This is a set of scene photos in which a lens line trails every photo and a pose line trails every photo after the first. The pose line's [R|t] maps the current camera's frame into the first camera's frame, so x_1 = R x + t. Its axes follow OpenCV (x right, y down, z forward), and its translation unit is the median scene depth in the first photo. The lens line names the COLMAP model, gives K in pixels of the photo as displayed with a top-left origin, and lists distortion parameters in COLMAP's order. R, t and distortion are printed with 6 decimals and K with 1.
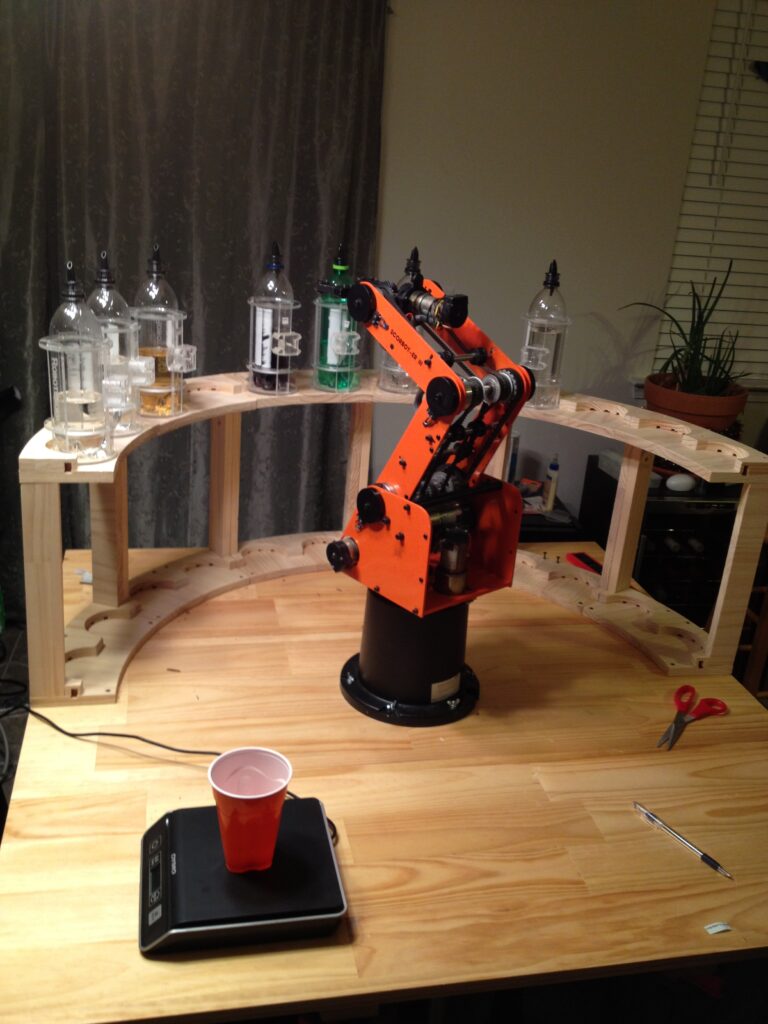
lens RADIAL K [[1024.2, 0, 383.2], [0, 1024.2, 513.2], [0, 0, 1]] dist [0.006379, 0.000000]
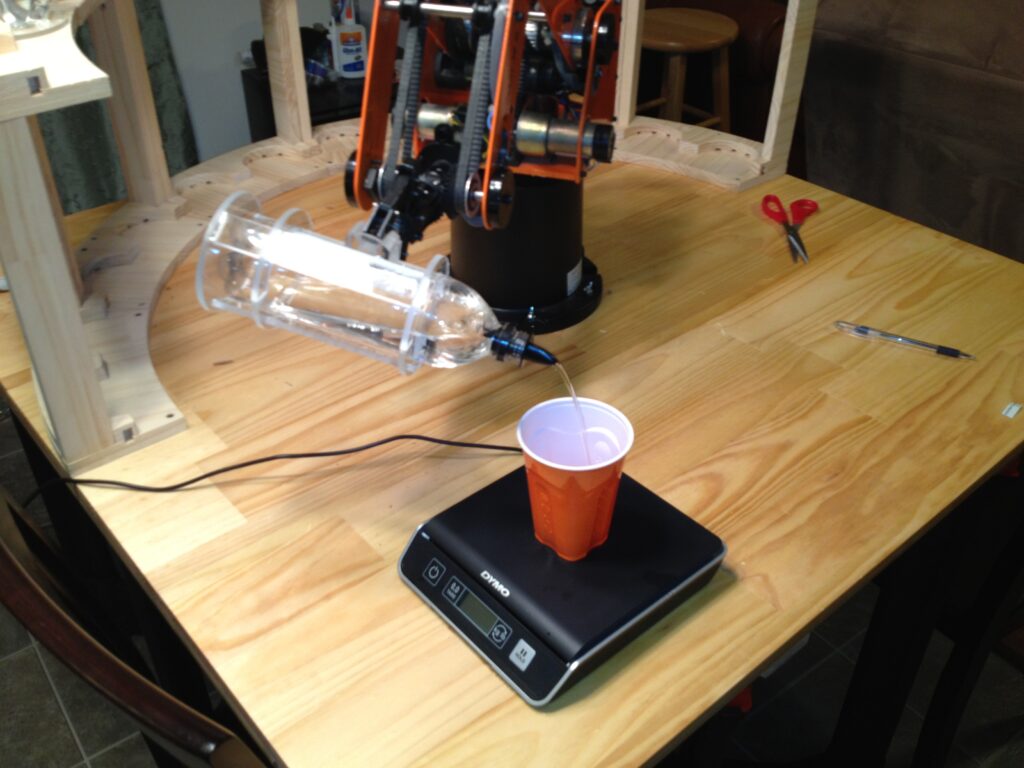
lens RADIAL K [[1024.2, 0, 512.5], [0, 1024.2, 381.9], [0, 0, 1]] dist [0.006379, 0.000000]
pose [[0.872276, -0.331544, 0.359463, -0.337335], [0.231004, 0.927255, 0.294680, 0.003250], [-0.431013, -0.174005, 0.885410, 0.324311]]
